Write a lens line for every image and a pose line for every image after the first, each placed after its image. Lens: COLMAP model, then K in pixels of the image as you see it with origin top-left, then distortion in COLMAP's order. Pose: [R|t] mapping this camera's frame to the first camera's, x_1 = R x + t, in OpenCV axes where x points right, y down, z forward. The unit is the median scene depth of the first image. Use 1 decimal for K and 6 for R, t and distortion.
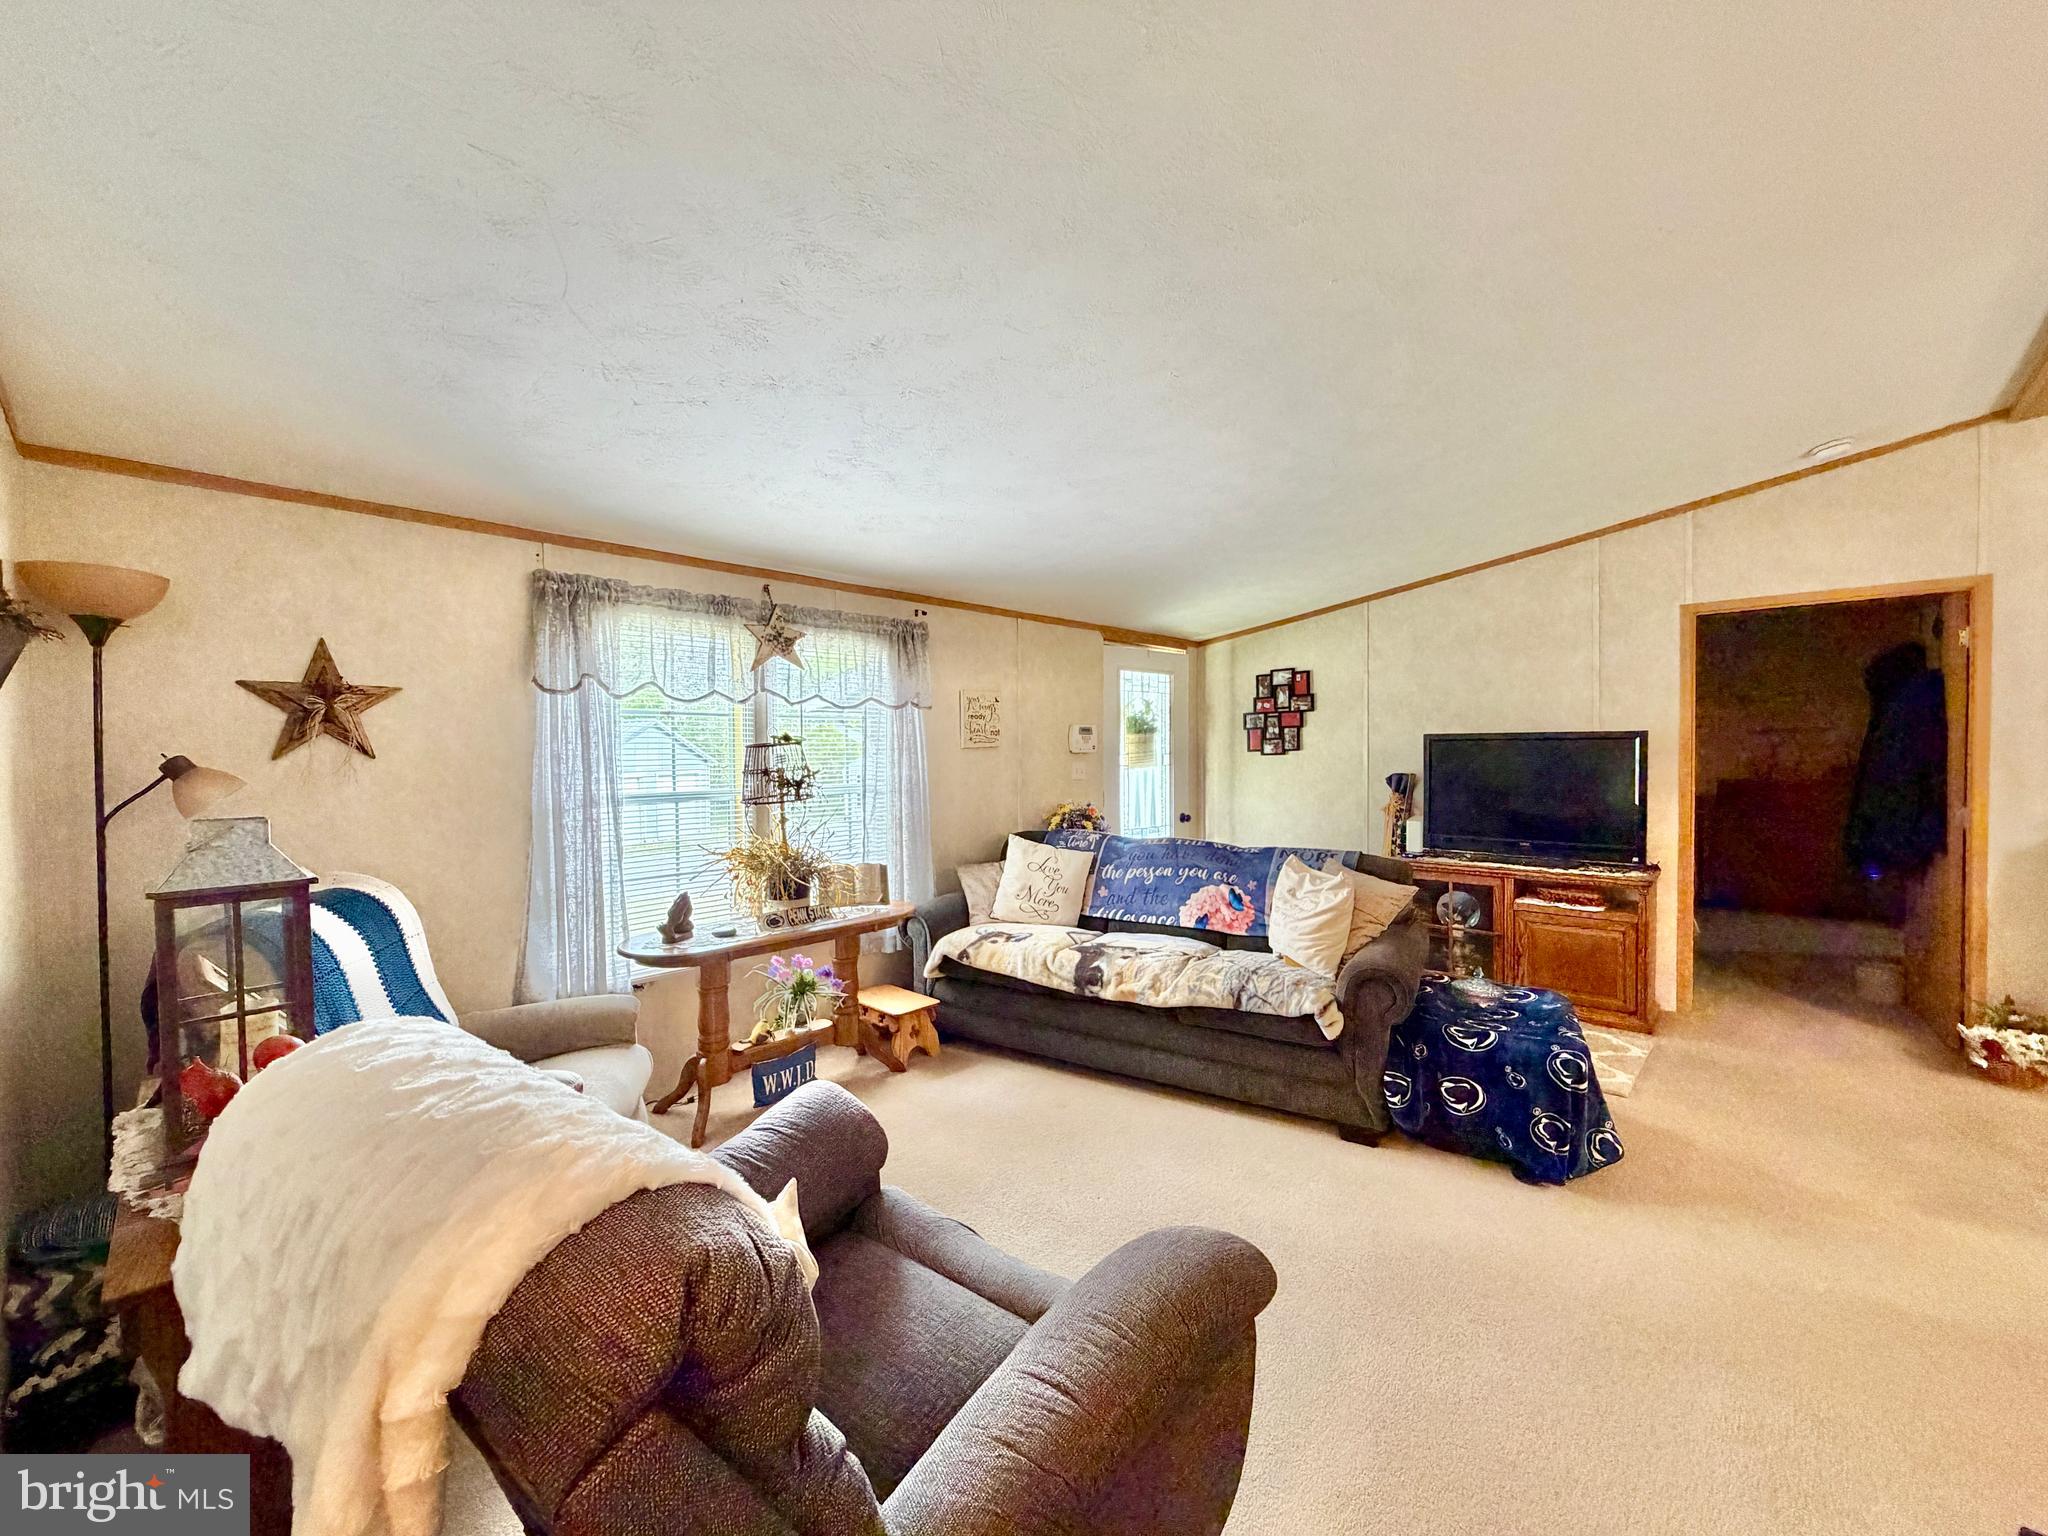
lens RADIAL K [[830.7, 0, 1023.3], [0, 830.7, 760.3], [0, 0, 1]] dist [-0.003319, 0.000500]
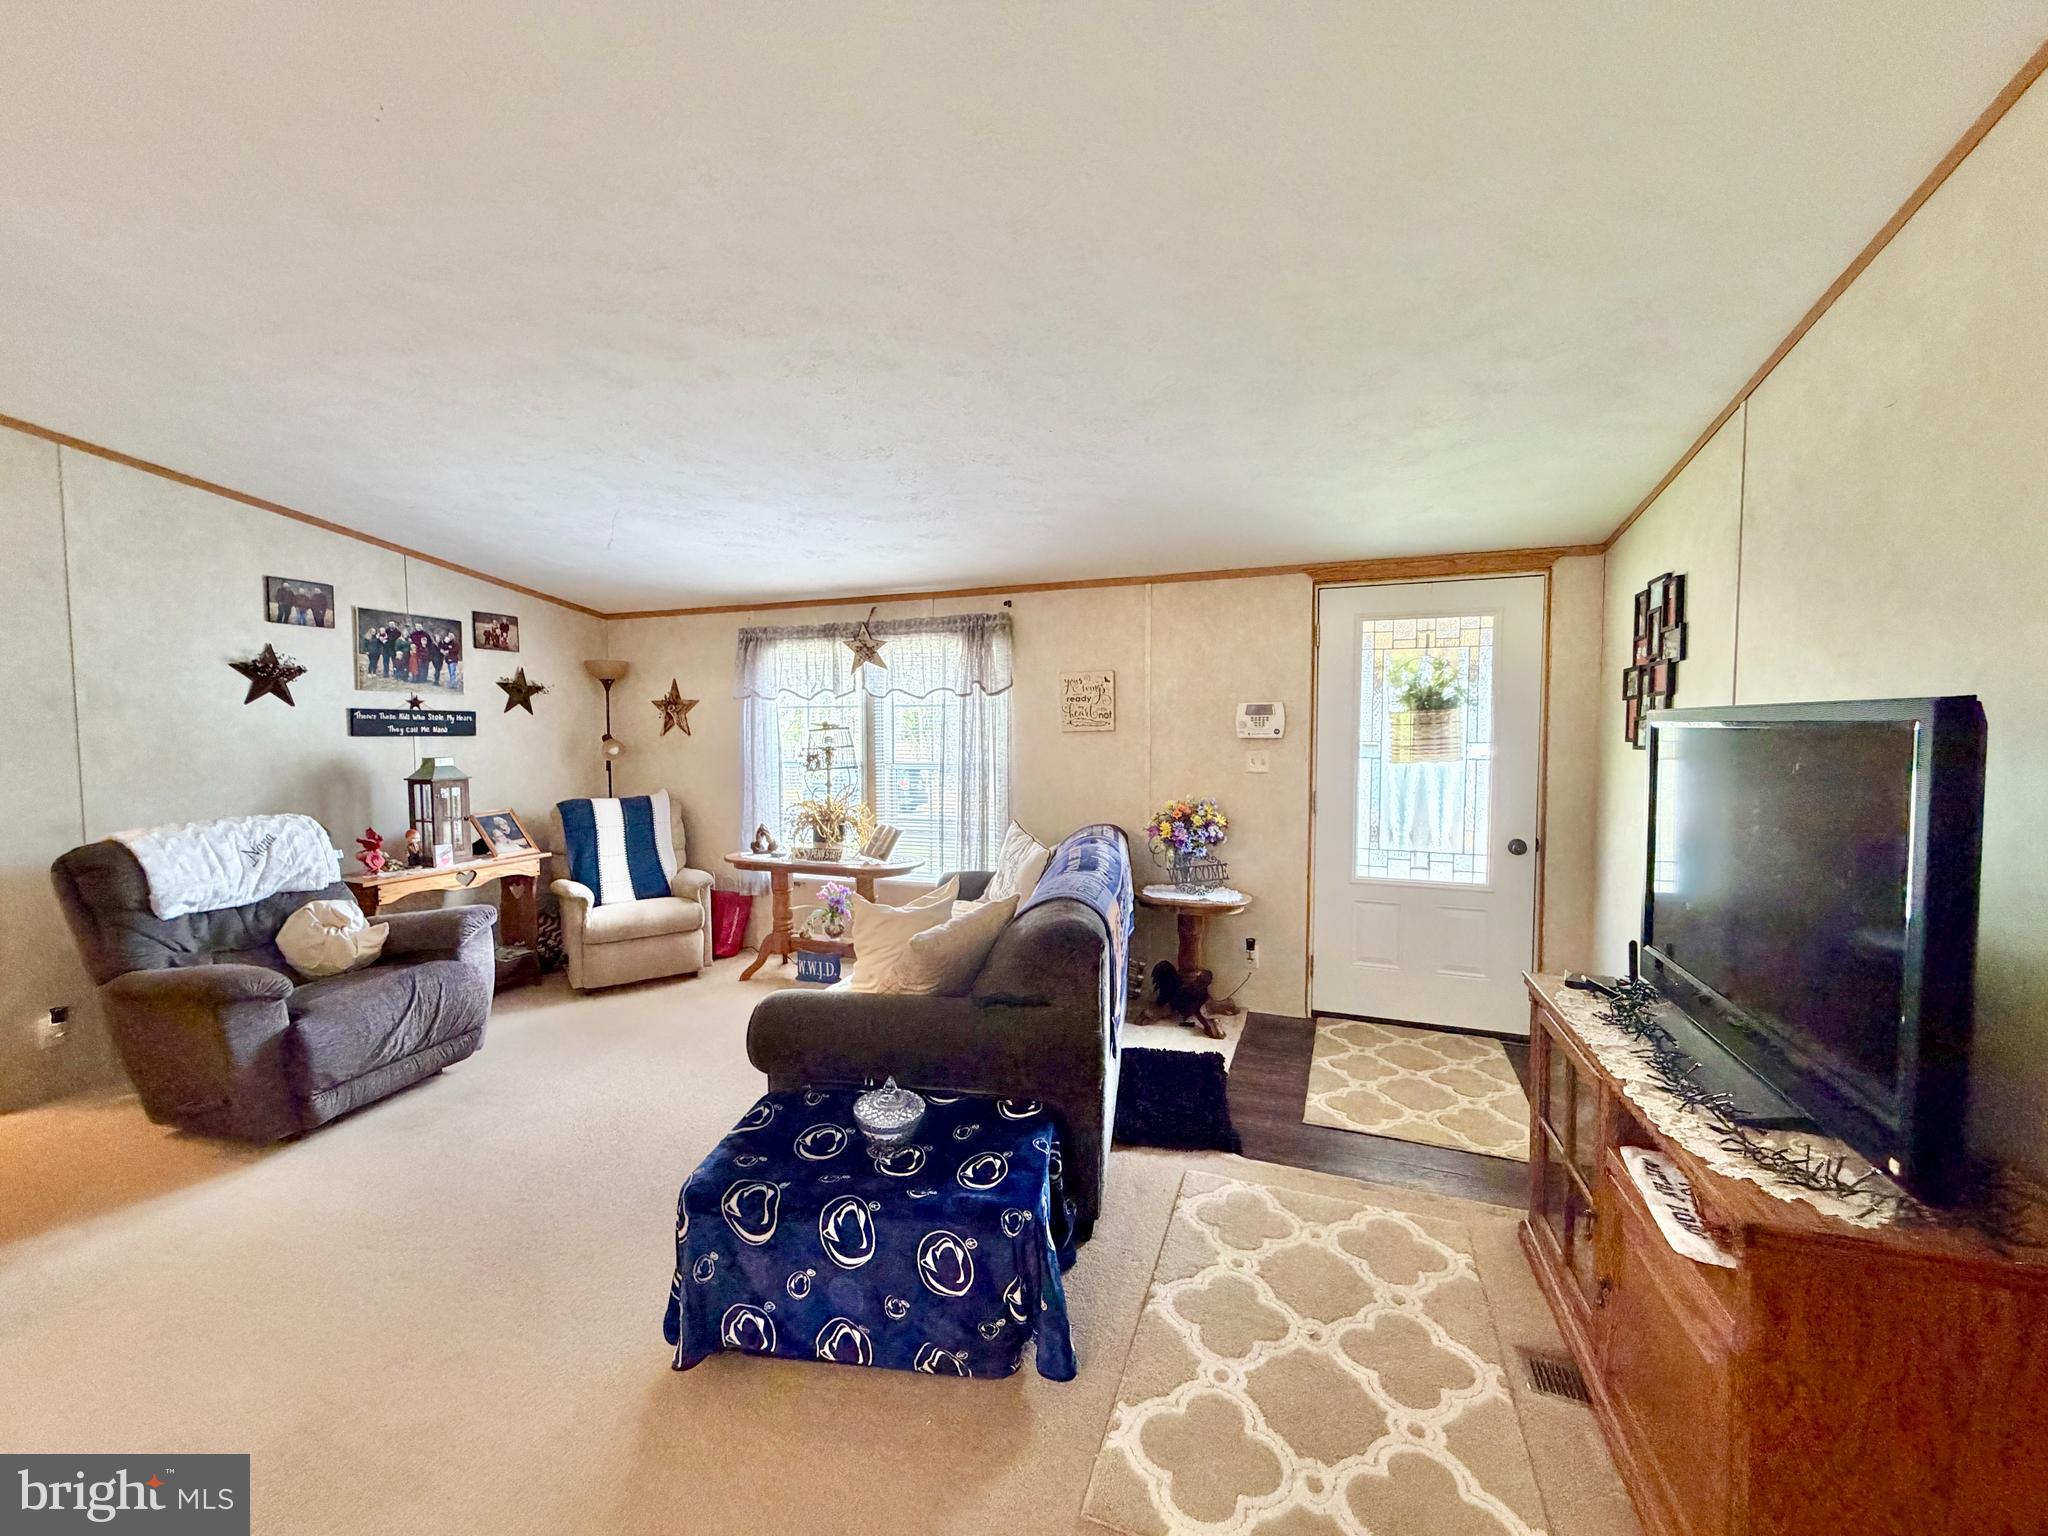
lens RADIAL K [[830.7, 0, 1016.6], [0, 830.7, 771.5], [0, 0, 1]] dist [-0.003319, 0.000500]
pose [[0.381665, 0.050330, -0.922929, 0.961712], [-0.013671, 0.998715, 0.048810, -0.017075], [0.924199, -0.006012, 0.381863, 0.668057]]
